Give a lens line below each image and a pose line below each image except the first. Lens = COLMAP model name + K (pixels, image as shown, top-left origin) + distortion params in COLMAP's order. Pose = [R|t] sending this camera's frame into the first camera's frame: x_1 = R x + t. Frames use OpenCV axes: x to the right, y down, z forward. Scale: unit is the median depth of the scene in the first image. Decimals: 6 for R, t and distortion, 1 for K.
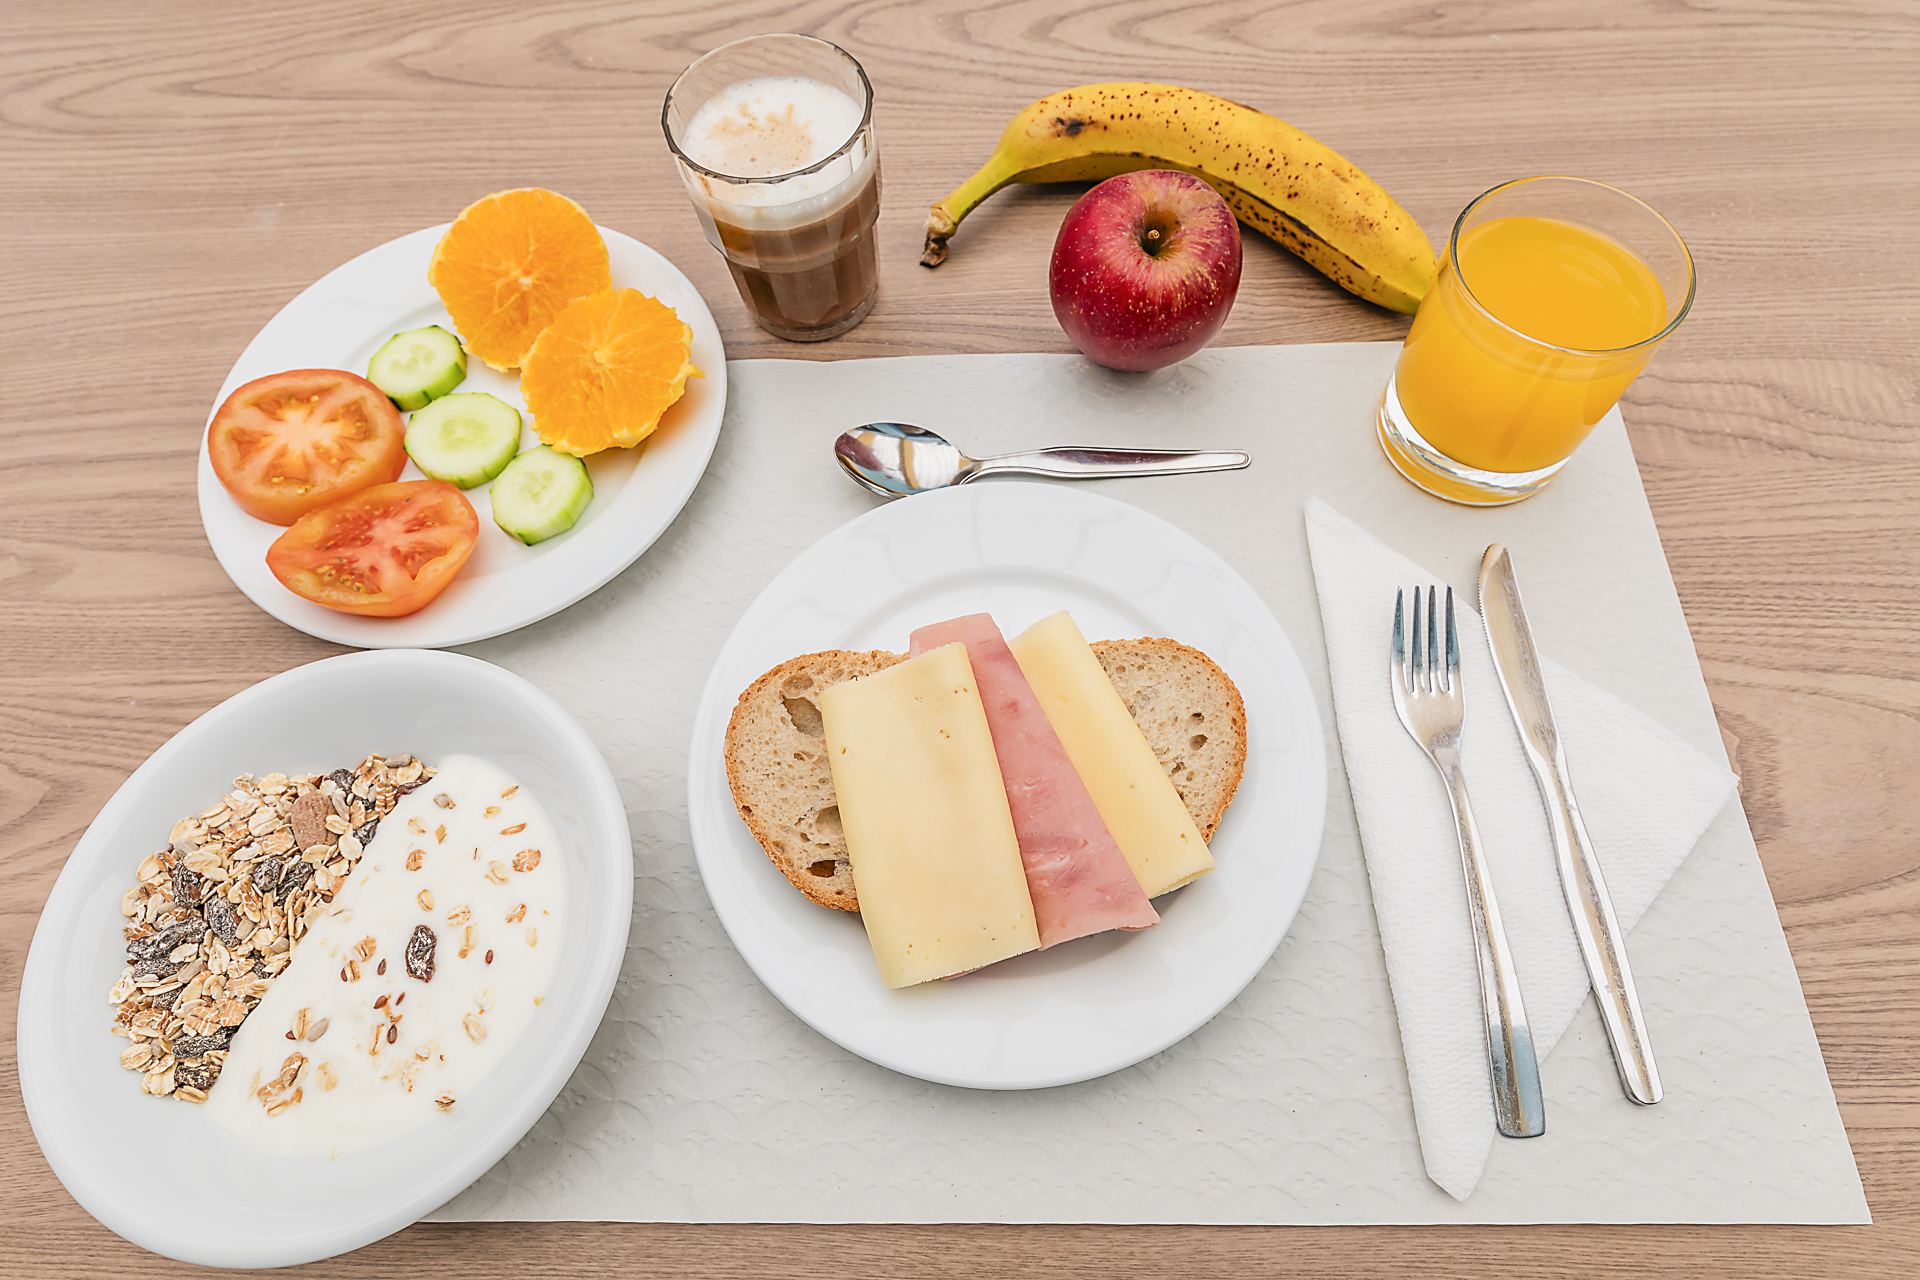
lens RADIAL K [[805.8, 0, 980.9], [0, 805.8, 655.4], [0, 0, 1]] dist [-0.000717, -0.000690]
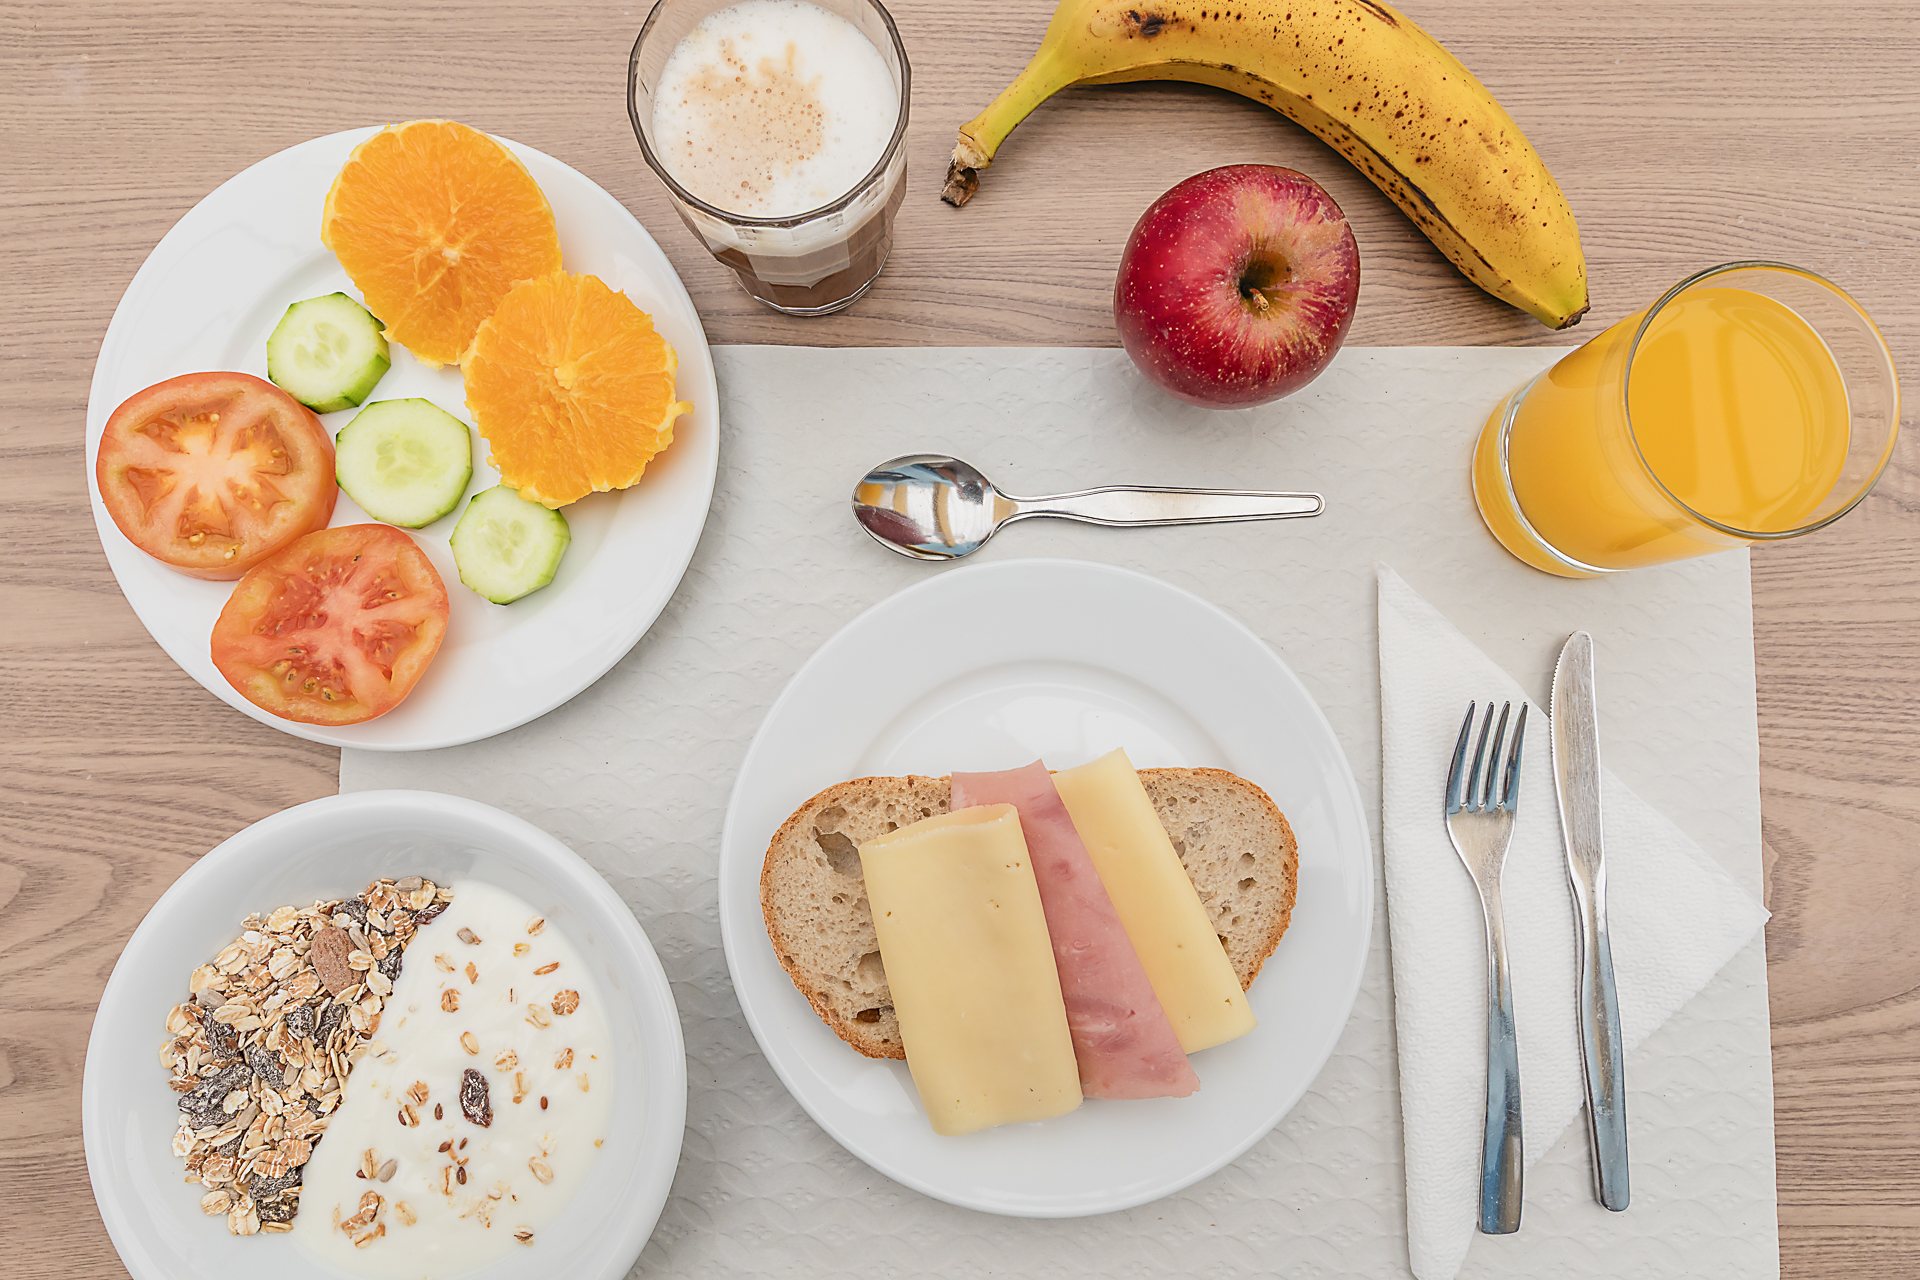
lens RADIAL K [[851.4, 0, 960.7], [0, 851.4, 635.2], [0, 0, 1]] dist [0.000736, -0.001246]
pose [[0.999279, 0.016615, 0.034140, -0.102888], [-0.025546, 0.959423, 0.280812, -0.407735], [-0.028089, -0.281481, 0.959155, 0.092641]]
